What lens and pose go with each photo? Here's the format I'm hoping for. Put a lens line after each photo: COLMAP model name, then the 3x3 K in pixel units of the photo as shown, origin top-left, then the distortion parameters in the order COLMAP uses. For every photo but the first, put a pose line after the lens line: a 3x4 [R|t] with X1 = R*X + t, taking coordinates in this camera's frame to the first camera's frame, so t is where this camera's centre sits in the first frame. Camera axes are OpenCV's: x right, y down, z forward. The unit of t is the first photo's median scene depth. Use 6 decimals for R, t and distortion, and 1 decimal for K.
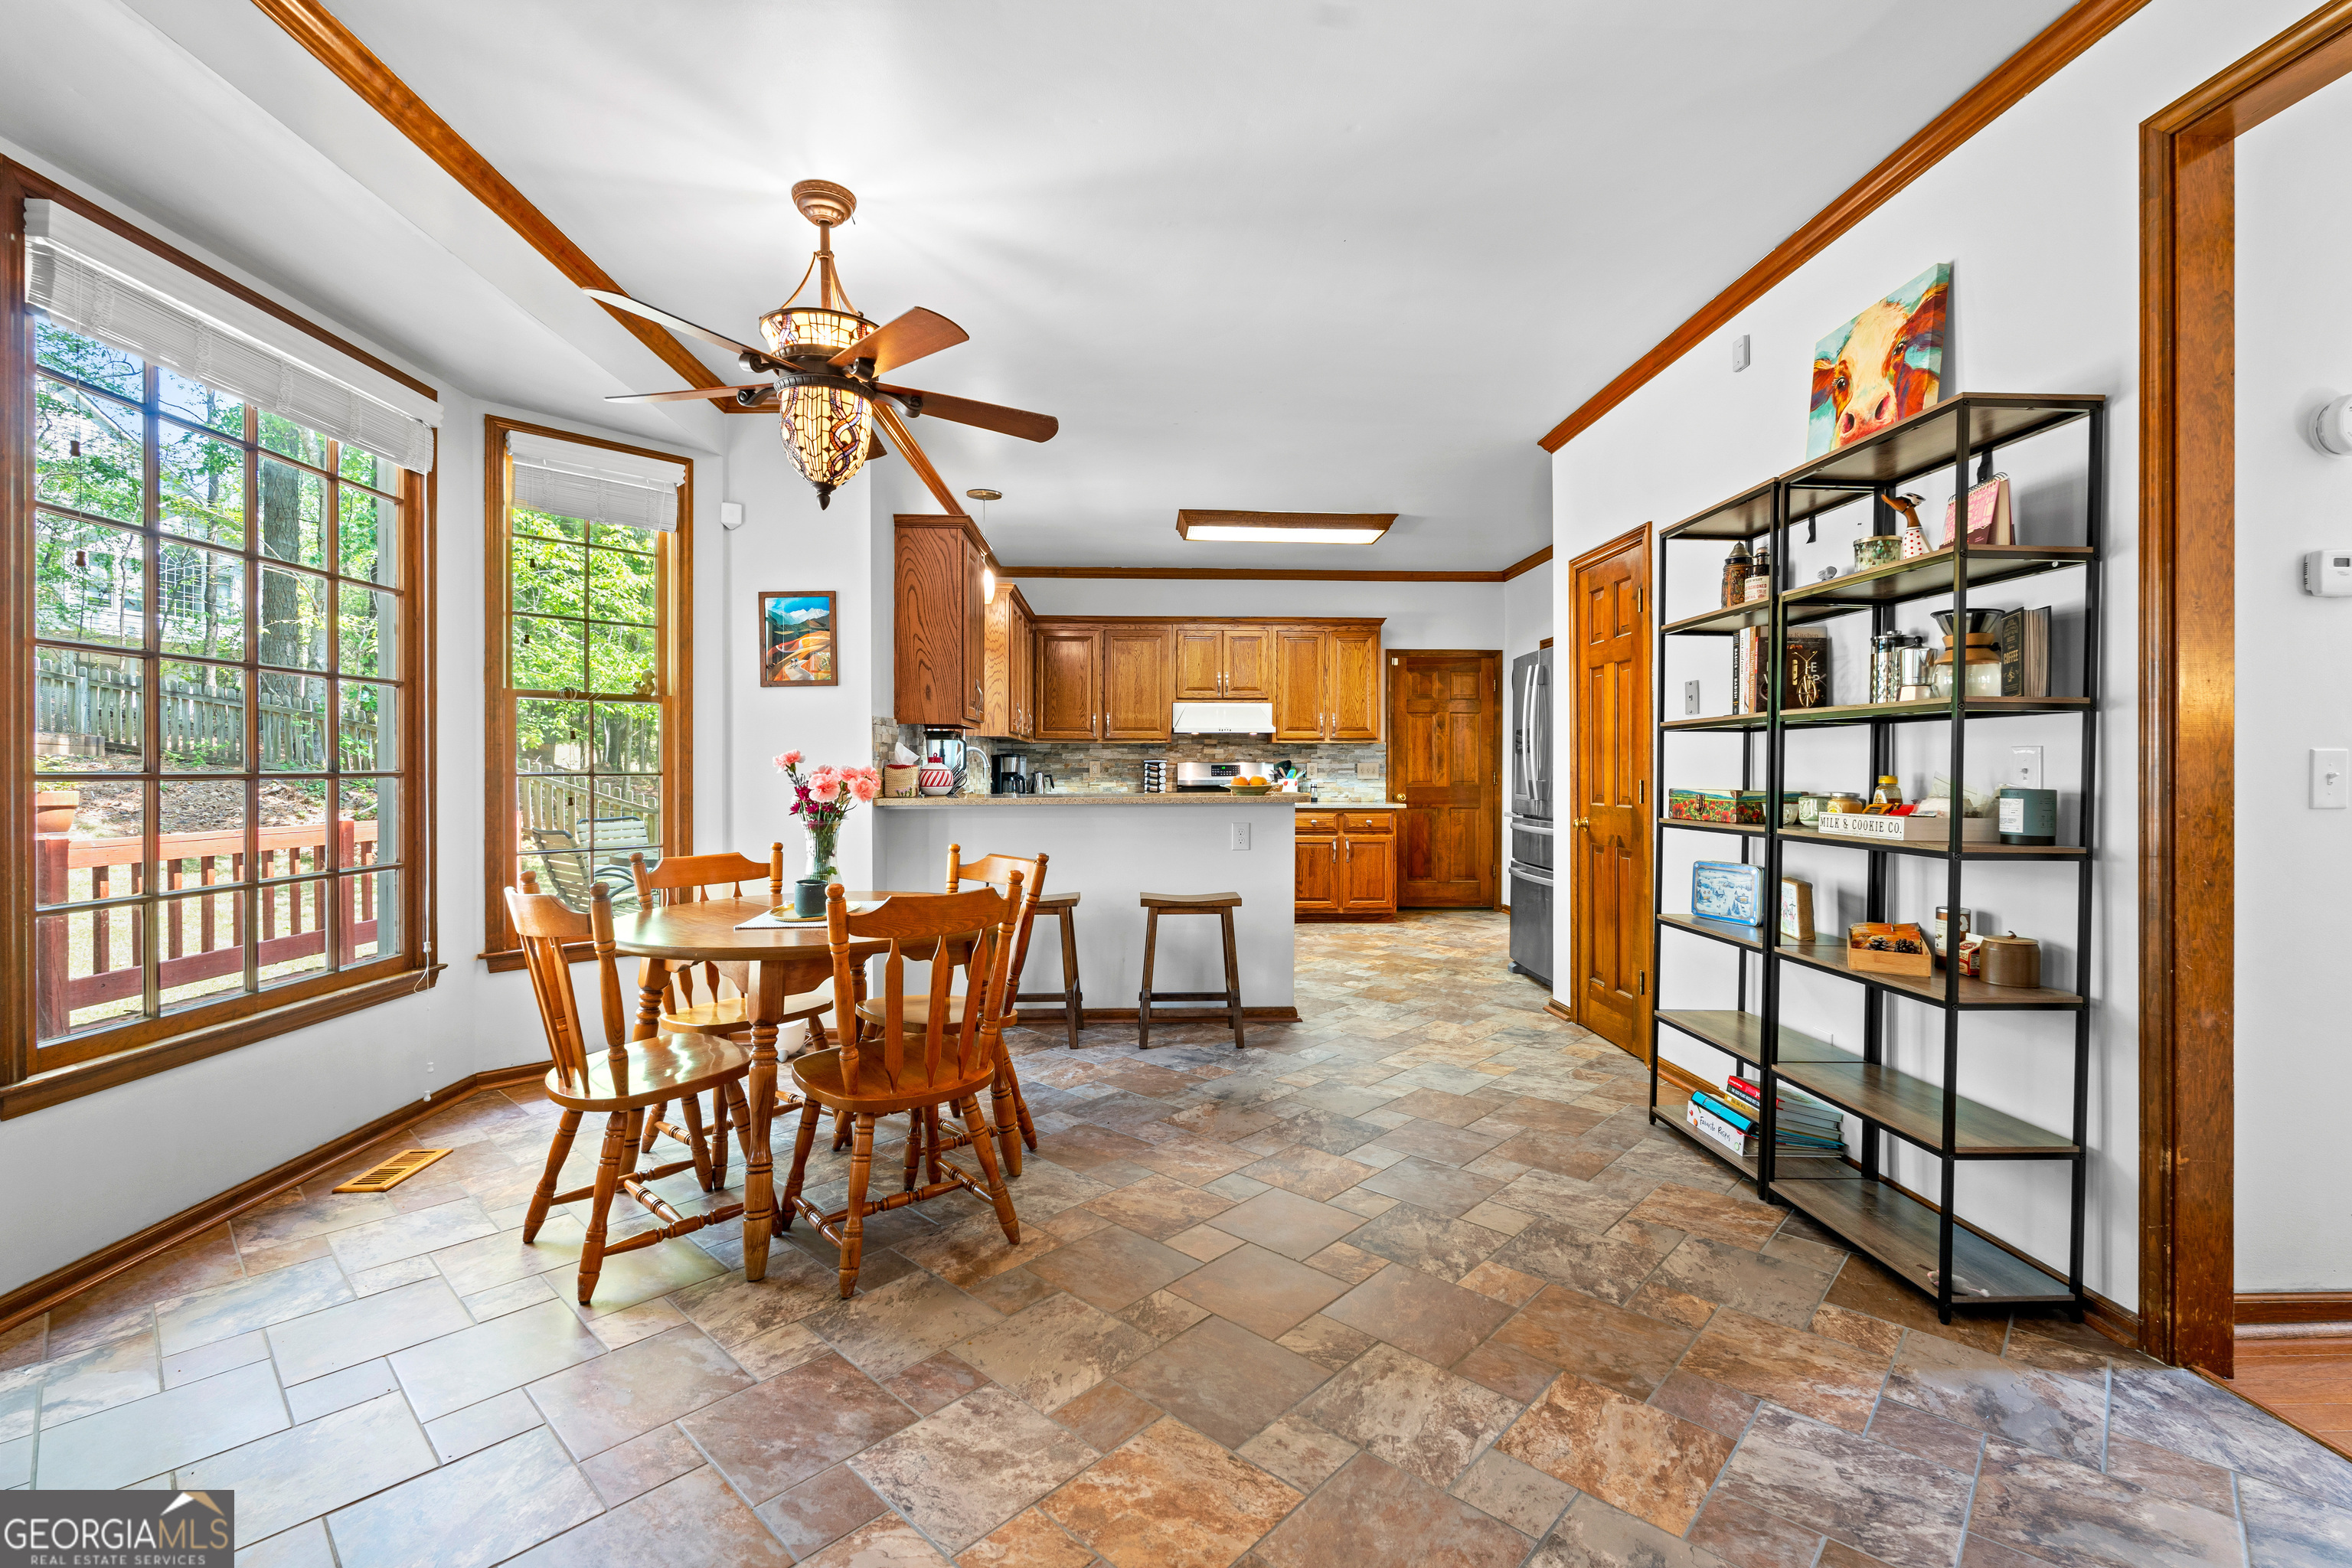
lens RADIAL K [[1028.8, 0, 1174.0], [0, 1028.8, 775.2], [0, 0, 1]] dist [-0.006781, 0.000554]
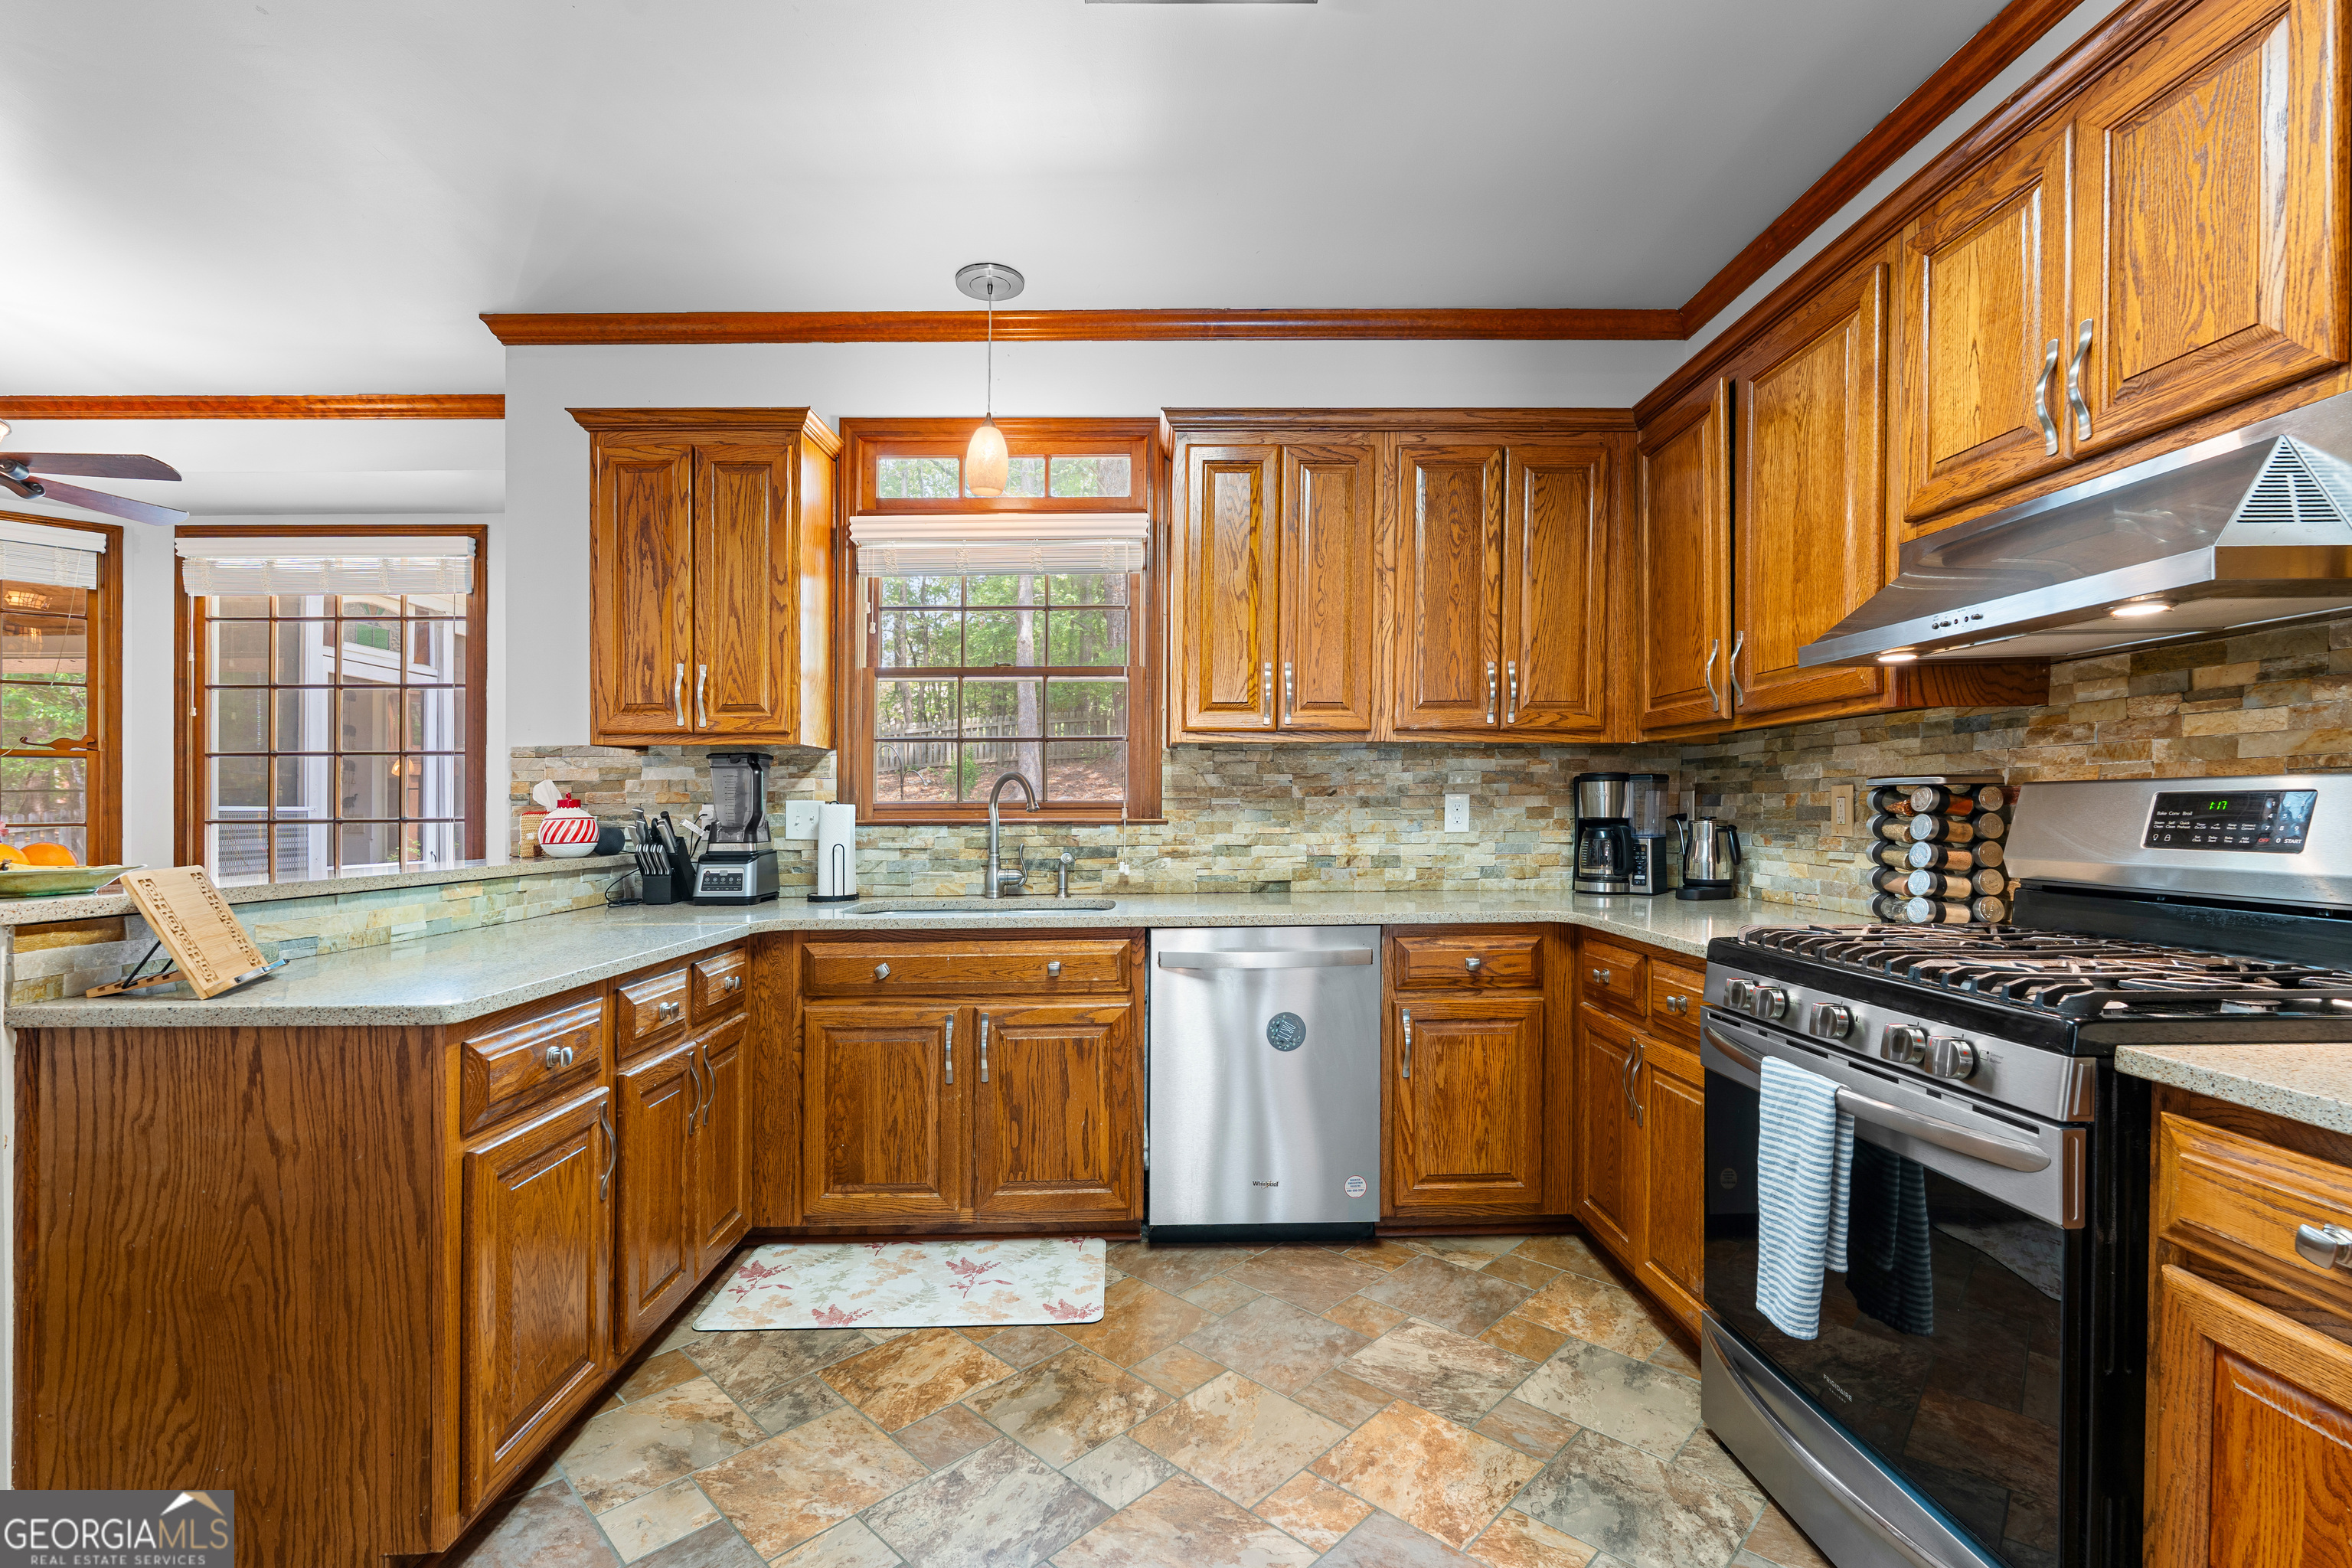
lens RADIAL K [[1040.2, 0, 1168.1], [0, 1040.2, 814.1], [0, 0, 1]] dist [-0.004544, 0.000509]
pose [[-0.016517, 0.006537, -0.999842, 0.249943], [0.000937, 0.999978, 0.006523, -0.007298], [0.999863, -0.000829, -0.016523, 0.819252]]
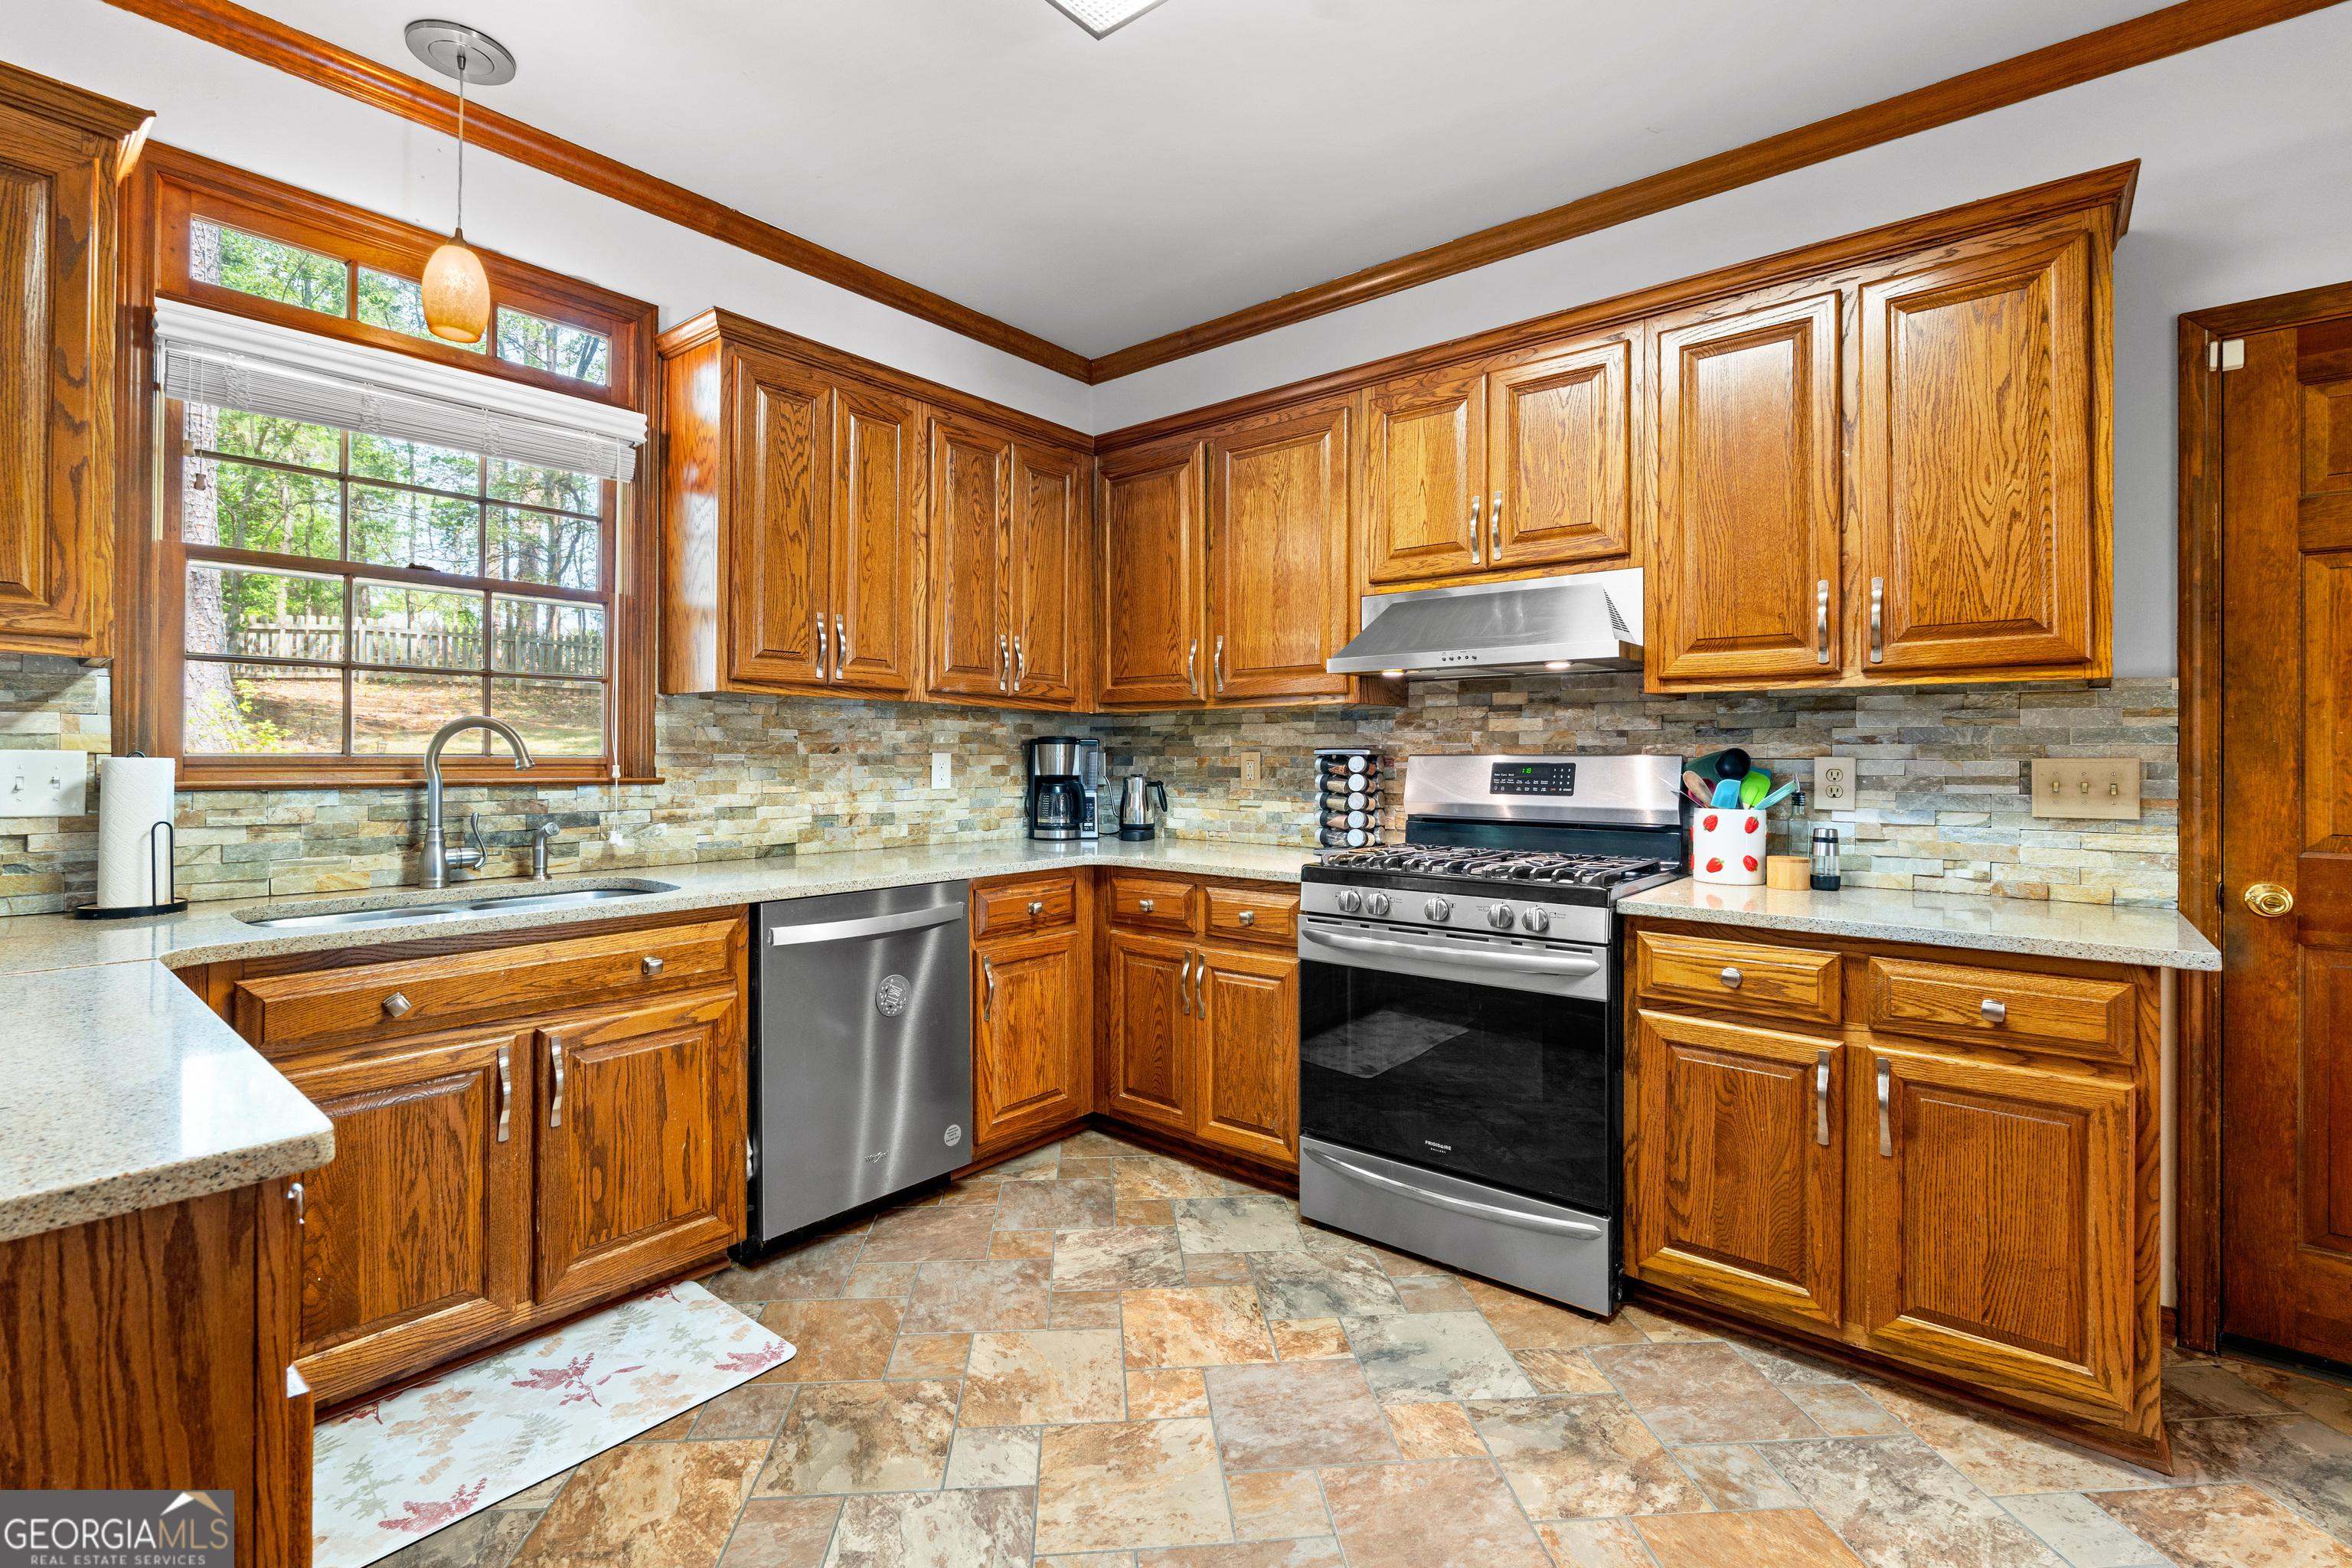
lens RADIAL K [[1034.1, 0, 1172.1], [0, 1034.1, 755.4], [0, 0, 1]] dist [-0.004646, 0.000006]
pose [[0.744941, 0.001526, -0.667129, 0.197313], [-0.007868, 0.999948, -0.006498, -0.009386], [0.667084, 0.010089, 0.744914, 0.665263]]
